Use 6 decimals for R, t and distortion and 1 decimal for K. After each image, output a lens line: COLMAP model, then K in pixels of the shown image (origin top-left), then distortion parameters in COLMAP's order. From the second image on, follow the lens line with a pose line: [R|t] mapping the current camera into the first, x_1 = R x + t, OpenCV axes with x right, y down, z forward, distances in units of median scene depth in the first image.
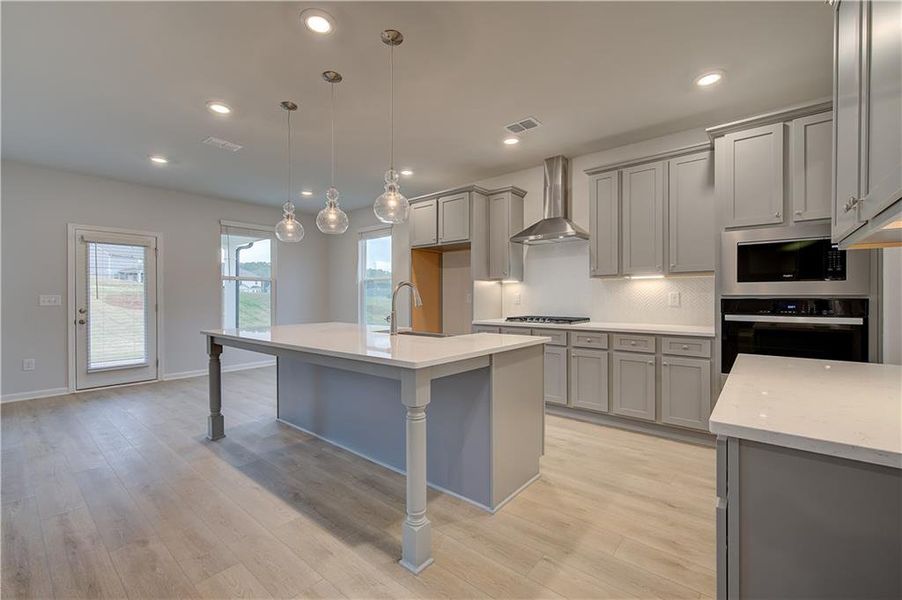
lens RADIAL K [[368.2, 0, 449.8], [0, 368.2, 297.6], [0, 0, 1]] dist [0.002036, 0.001694]
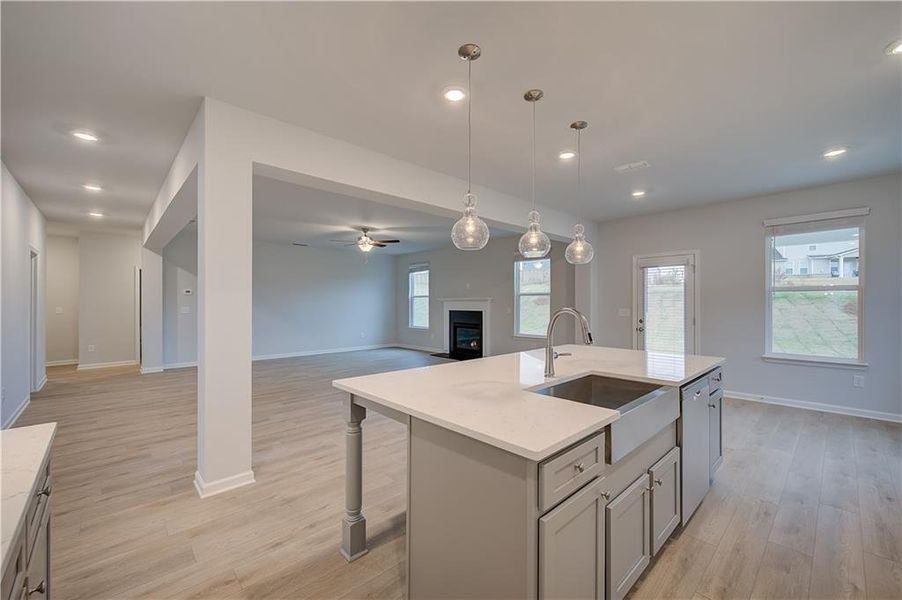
lens RADIAL K [[368.2, 0, 454.2], [0, 368.2, 299.9], [0, 0, 1]] dist [0.002036, 0.001694]
pose [[-0.128791, -0.004182, -0.991663, 0.527792], [-0.001422, 0.999991, -0.004033, -0.044896], [0.991671, 0.000890, -0.128796, 0.702629]]
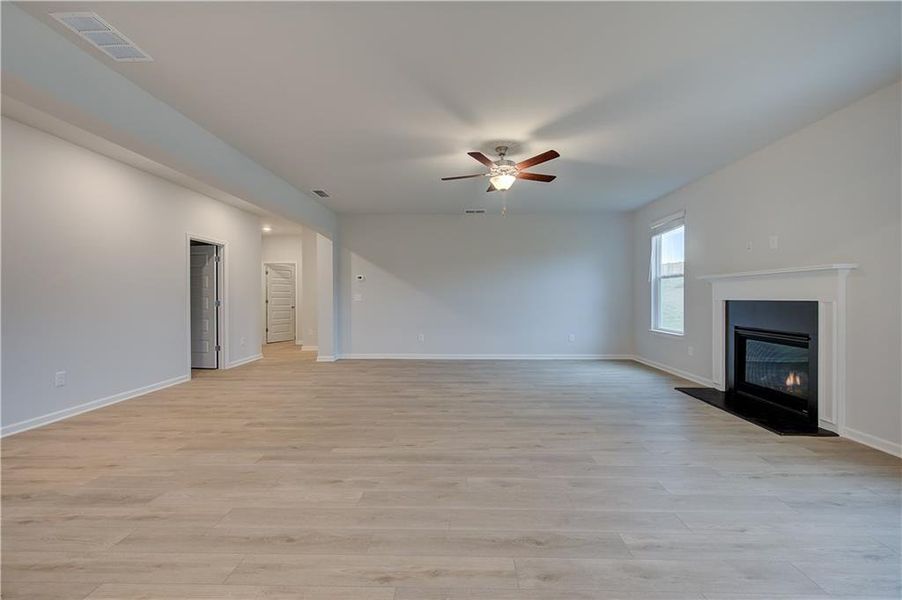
lens RADIAL K [[368.2, 0, 450.1], [0, 368.2, 299.8], [0, 0, 1]] dist [0.002036, 0.001694]
pose [[-0.787429, 0.008105, -0.616352, -0.656237], [0.003513, 0.999956, 0.008662, 0.006433], [0.616395, 0.004655, -0.787423, 0.738596]]
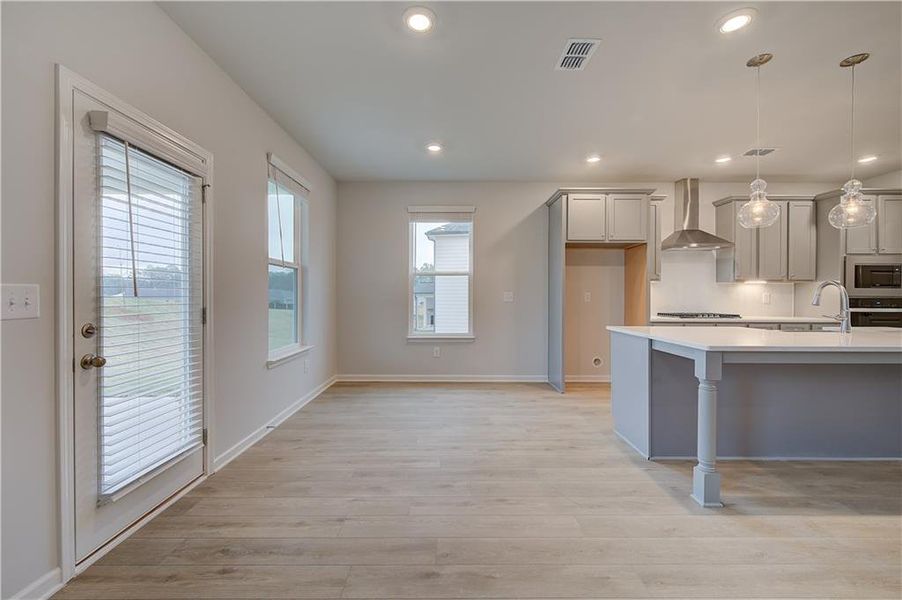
lens RADIAL K [[368.2, 0, 449.0], [0, 368.2, 295.5], [0, 0, 1]] dist [0.002036, 0.001694]
pose [[0.775940, 0.006413, 0.630774, -1.302577], [-0.003464, 0.999977, -0.005906, 0.005186], [-0.630797, 0.002398, 0.775944, 0.700856]]
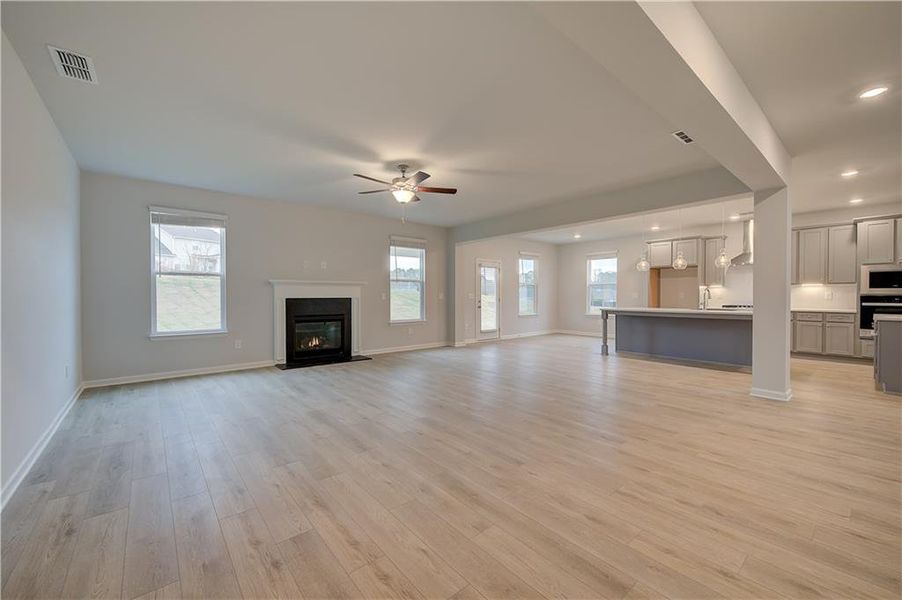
lens RADIAL K [[368.2, 0, 449.2], [0, 368.2, 298.8], [0, 0, 1]] dist [0.002036, 0.001694]
pose [[0.984121, 0.003664, -0.177463, -1.096783], [-0.002376, 0.999969, 0.007470, 0.009431], [0.177485, -0.006930, 0.984099, -1.373459]]
